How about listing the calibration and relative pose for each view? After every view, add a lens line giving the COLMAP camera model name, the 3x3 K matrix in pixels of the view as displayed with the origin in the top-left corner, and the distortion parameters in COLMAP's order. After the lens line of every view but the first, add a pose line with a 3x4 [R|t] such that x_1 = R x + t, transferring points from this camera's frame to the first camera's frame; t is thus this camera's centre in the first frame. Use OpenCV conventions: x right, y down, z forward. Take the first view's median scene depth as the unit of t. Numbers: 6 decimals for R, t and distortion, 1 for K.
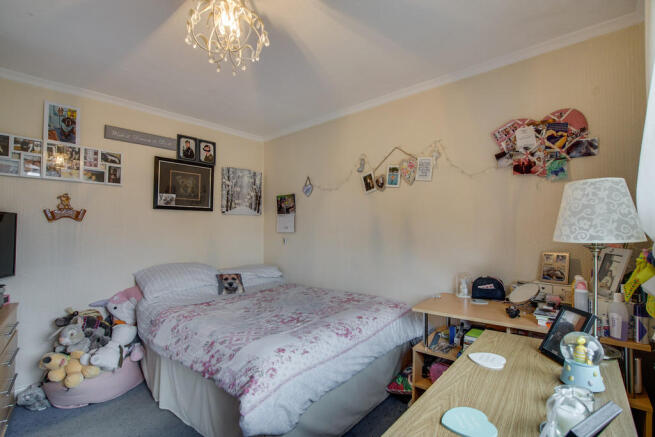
lens RADIAL K [[306.1, 0, 326.5], [0, 306.1, 211.6], [0, 0, 1]] dist [-0.052437, 0.014320]
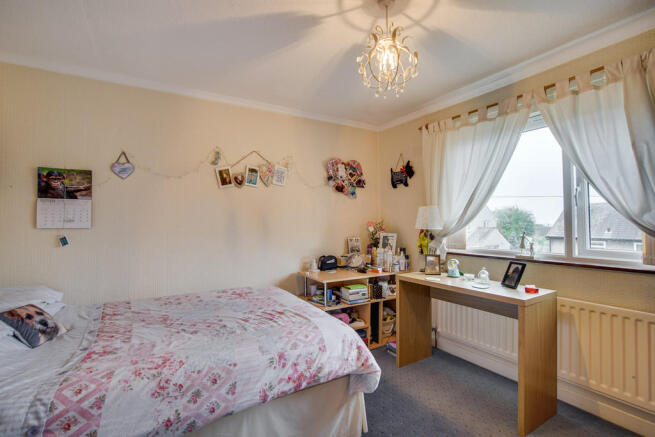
lens RADIAL K [[306.1, 0, 326.5], [0, 306.1, 211.6], [0, 0, 1]] dist [-0.052437, 0.014320]
pose [[0.305842, 0.050225, 0.950756, -0.783726], [-0.051603, 0.998014, -0.036122, 0.039245], [-0.950683, -0.038014, 0.307827, 0.424540]]
